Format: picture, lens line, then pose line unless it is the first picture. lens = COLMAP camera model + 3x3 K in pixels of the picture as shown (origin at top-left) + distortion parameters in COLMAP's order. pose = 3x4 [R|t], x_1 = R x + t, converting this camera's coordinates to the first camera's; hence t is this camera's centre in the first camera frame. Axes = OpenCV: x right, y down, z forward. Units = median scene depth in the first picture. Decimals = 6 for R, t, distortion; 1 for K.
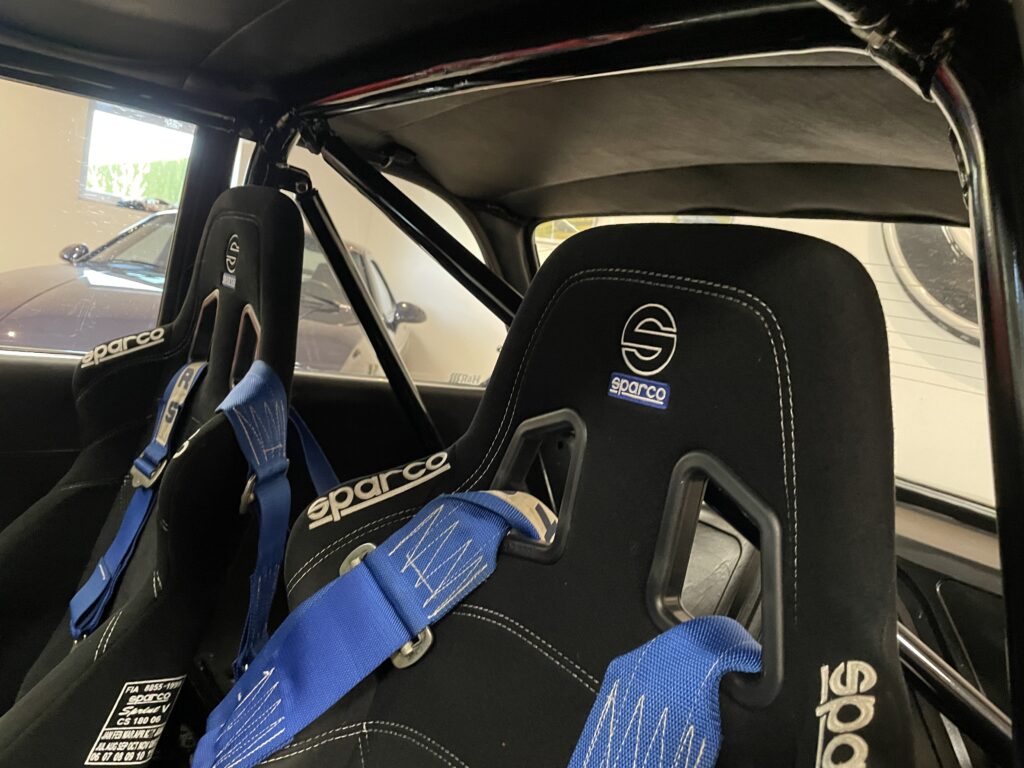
lens RADIAL K [[783.9, 0, 513.6], [0, 783.9, 383.5], [0, 0, 1]] dist [0.074741, -0.098188]
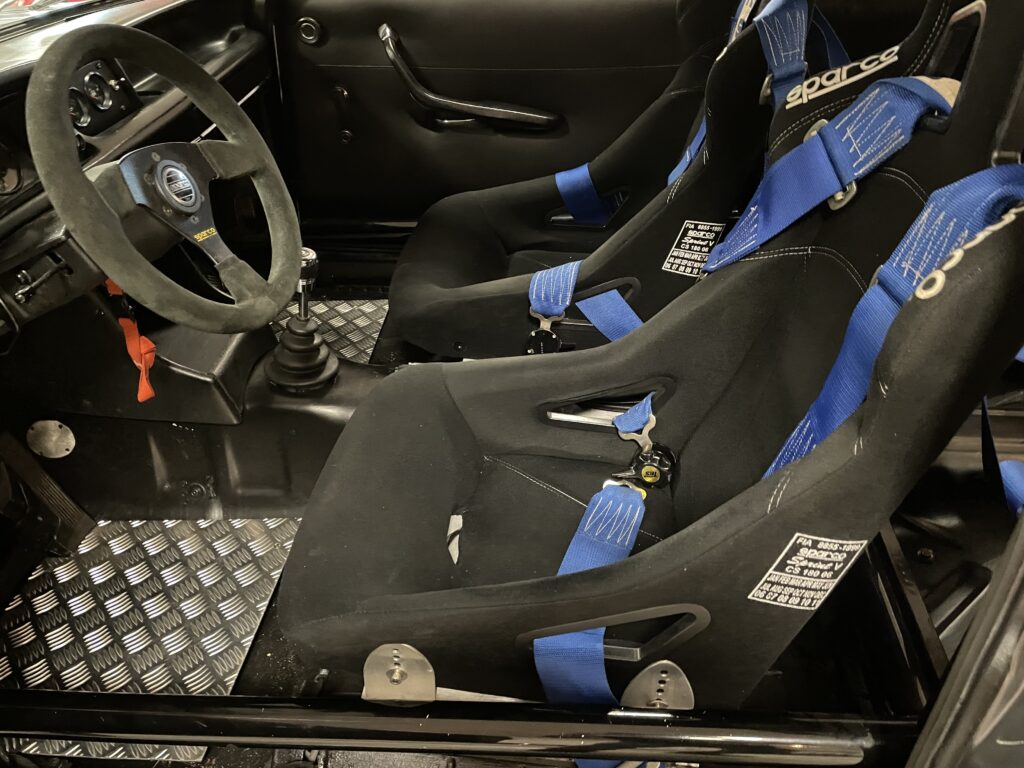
lens RADIAL K [[783.9, 0, 523.6], [0, 783.9, 383.9], [0, 0, 1]] dist [0.074741, -0.098188]
pose [[0.735080, 0.234856, -0.636003, 0.404513], [0.061293, 0.911223, 0.407327, 0.026298], [0.675204, -0.338400, 0.655427, -0.400017]]
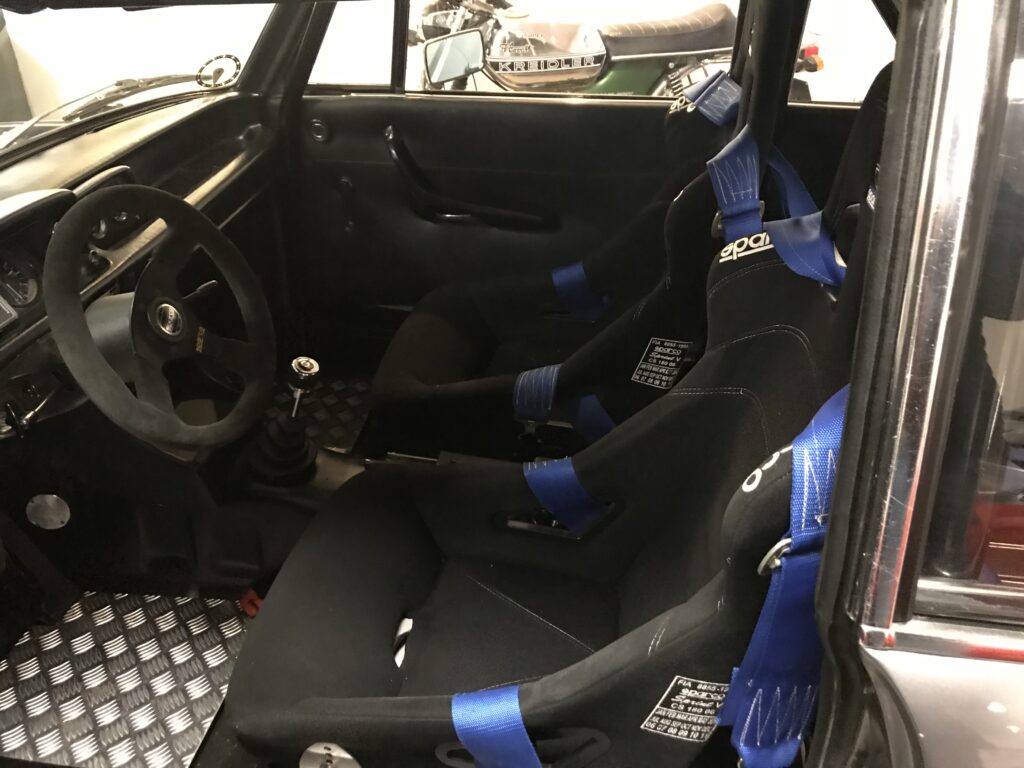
lens RADIAL K [[857.7, 0, 505.1], [0, 857.7, 372.6], [0, 0, 1]] dist [0.015579, -0.013665]
pose [[0.677815, 0.224534, -0.700108, 0.659072], [0.040293, 0.939451, 0.340305, -0.193847], [0.734127, -0.258873, 0.627727, -0.394706]]
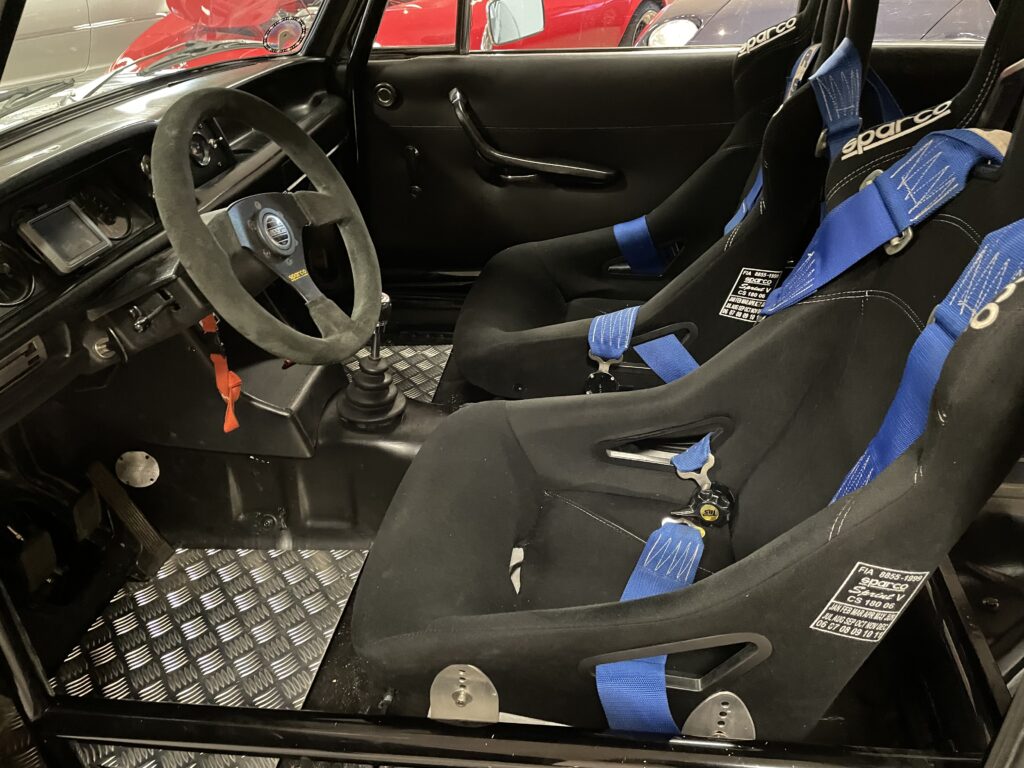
lens RADIAL K [[783.9, 0, 523.9], [0, 783.9, 382.0], [0, 0, 1]] dist [0.074741, -0.098188]
pose [[0.690468, 0.198240, -0.695669, 0.437222], [0.070304, 0.938771, 0.337293, 0.031542], [0.719939, -0.281798, 0.634254, -0.475464]]
